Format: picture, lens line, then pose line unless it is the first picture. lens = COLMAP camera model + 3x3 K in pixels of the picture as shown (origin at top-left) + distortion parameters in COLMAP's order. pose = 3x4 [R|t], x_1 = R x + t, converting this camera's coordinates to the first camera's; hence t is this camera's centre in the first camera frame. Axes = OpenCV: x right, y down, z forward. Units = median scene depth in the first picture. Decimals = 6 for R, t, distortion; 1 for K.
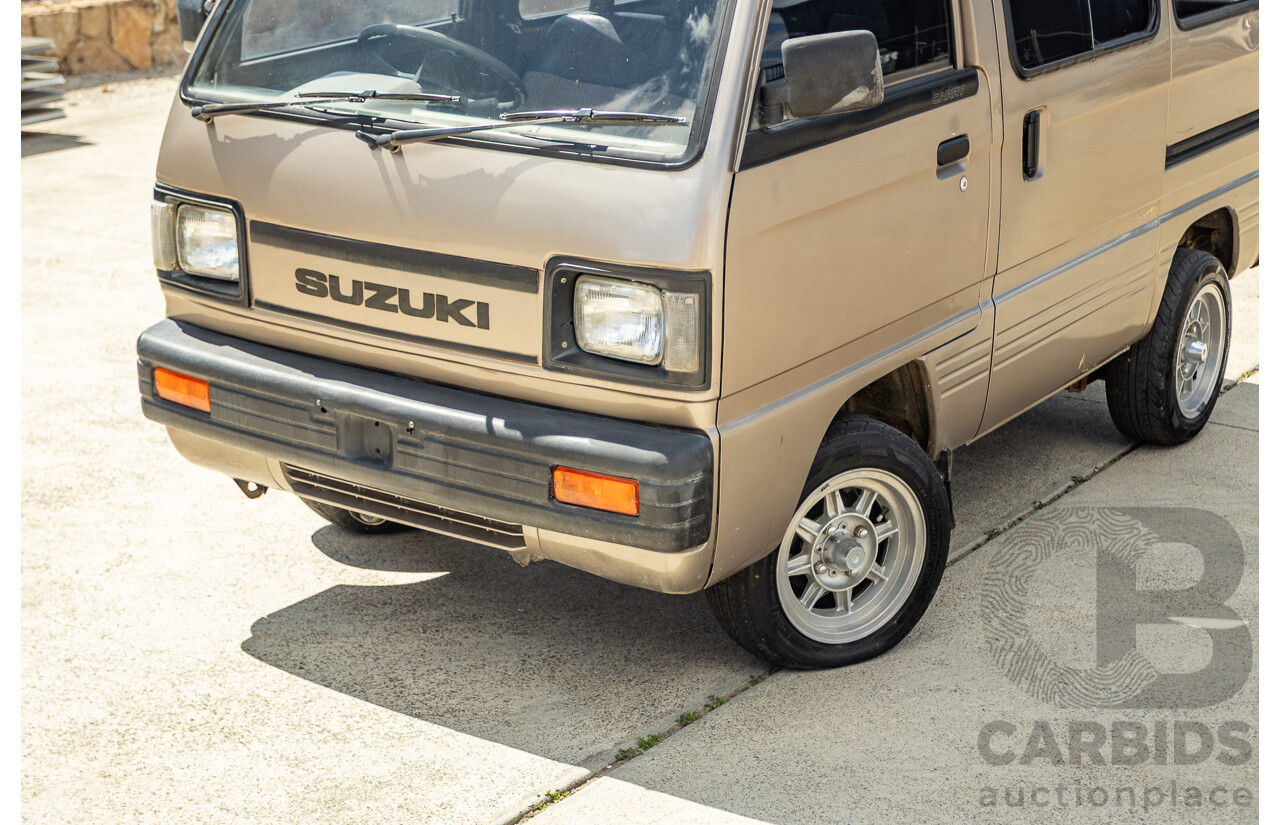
lens RADIAL K [[2179.0, 0, 642.6], [0, 2179.0, 421.0], [0, 0, 1]] dist [-0.022640, 0.000000]
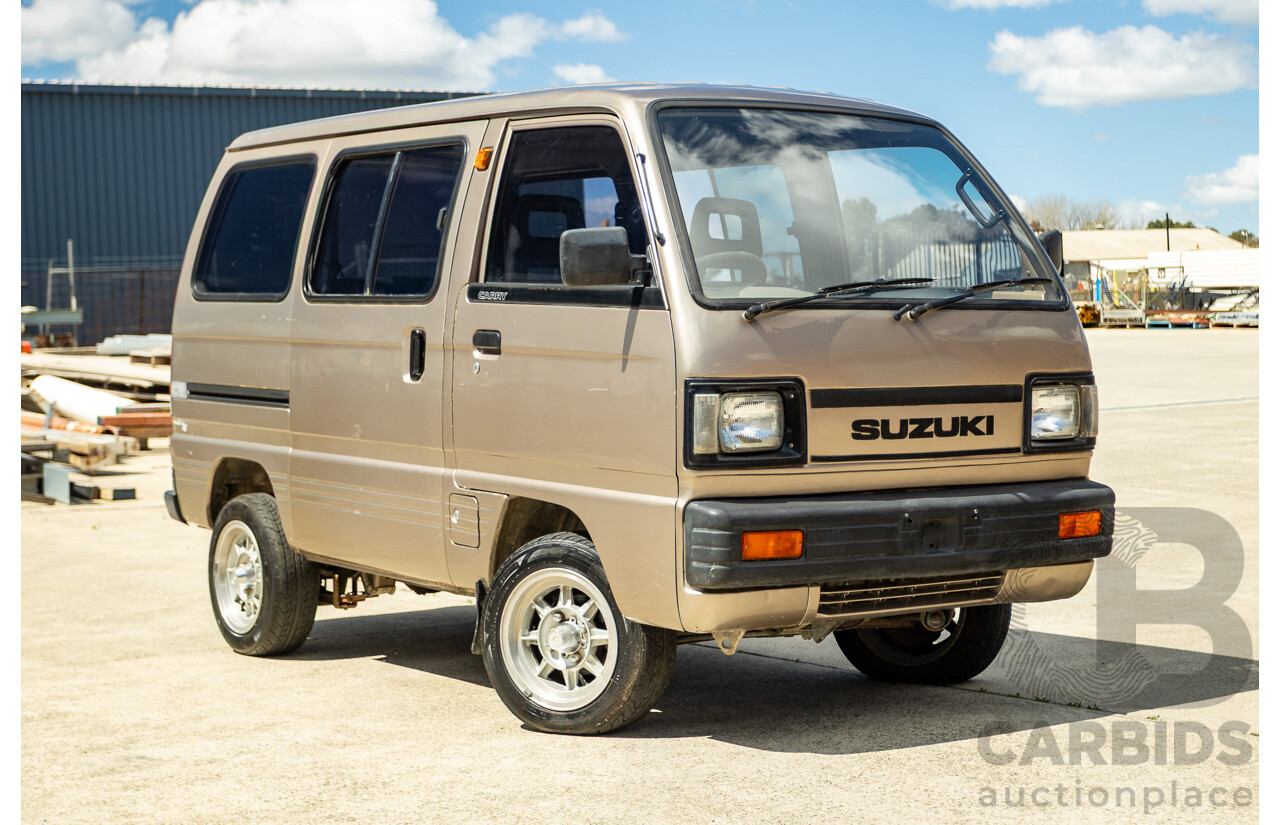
lens RADIAL K [[2179.0, 0, 638.4], [0, 2179.0, 416.1], [0, 0, 1]] dist [-0.022640, 0.000000]
pose [[0.341283, -0.048420, 0.938713, -1.364409], [0.281680, 0.958044, -0.052992, -0.040209], [-0.896762, 0.282501, 0.340603, 0.667356]]
